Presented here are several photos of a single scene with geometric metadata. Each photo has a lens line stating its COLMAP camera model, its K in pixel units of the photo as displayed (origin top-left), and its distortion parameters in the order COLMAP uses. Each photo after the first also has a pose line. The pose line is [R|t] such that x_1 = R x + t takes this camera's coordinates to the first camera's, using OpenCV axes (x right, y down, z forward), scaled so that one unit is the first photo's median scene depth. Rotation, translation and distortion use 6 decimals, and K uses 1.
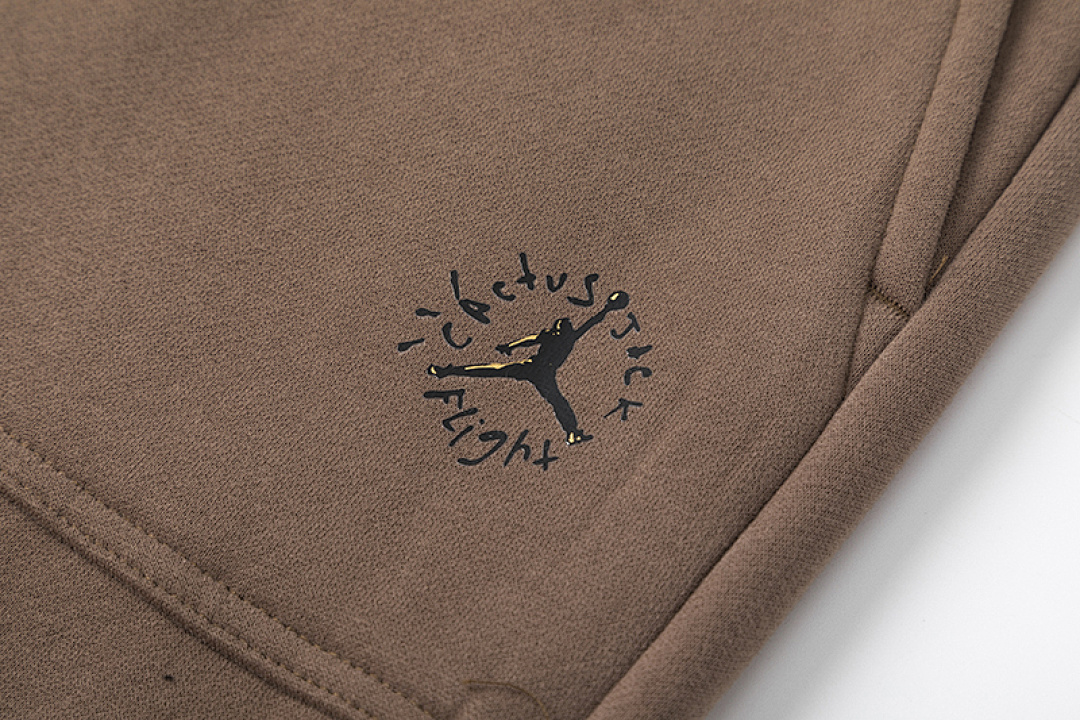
lens RADIAL K [[3157.9, 0, 540.1], [0, 3157.9, 360.2], [0, 0, 1]] dist [0.008191, 0.000000]
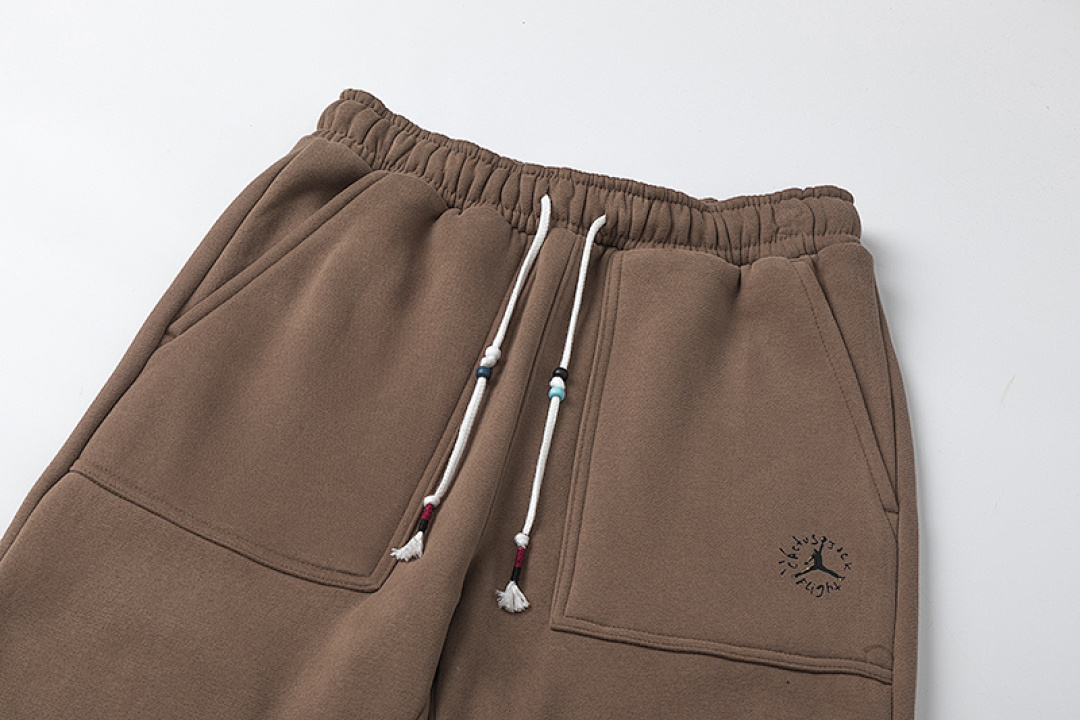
lens RADIAL K [[2197.4, 0, 536.1], [0, 2197.4, 360.9], [0, 0, 1]] dist [0.028631, 0.000000]
pose [[0.855139, -0.324529, 0.404251, -1.181918], [0.352563, 0.935772, 0.005431, -0.333234], [-0.380049, 0.137880, 0.914632, -1.141357]]
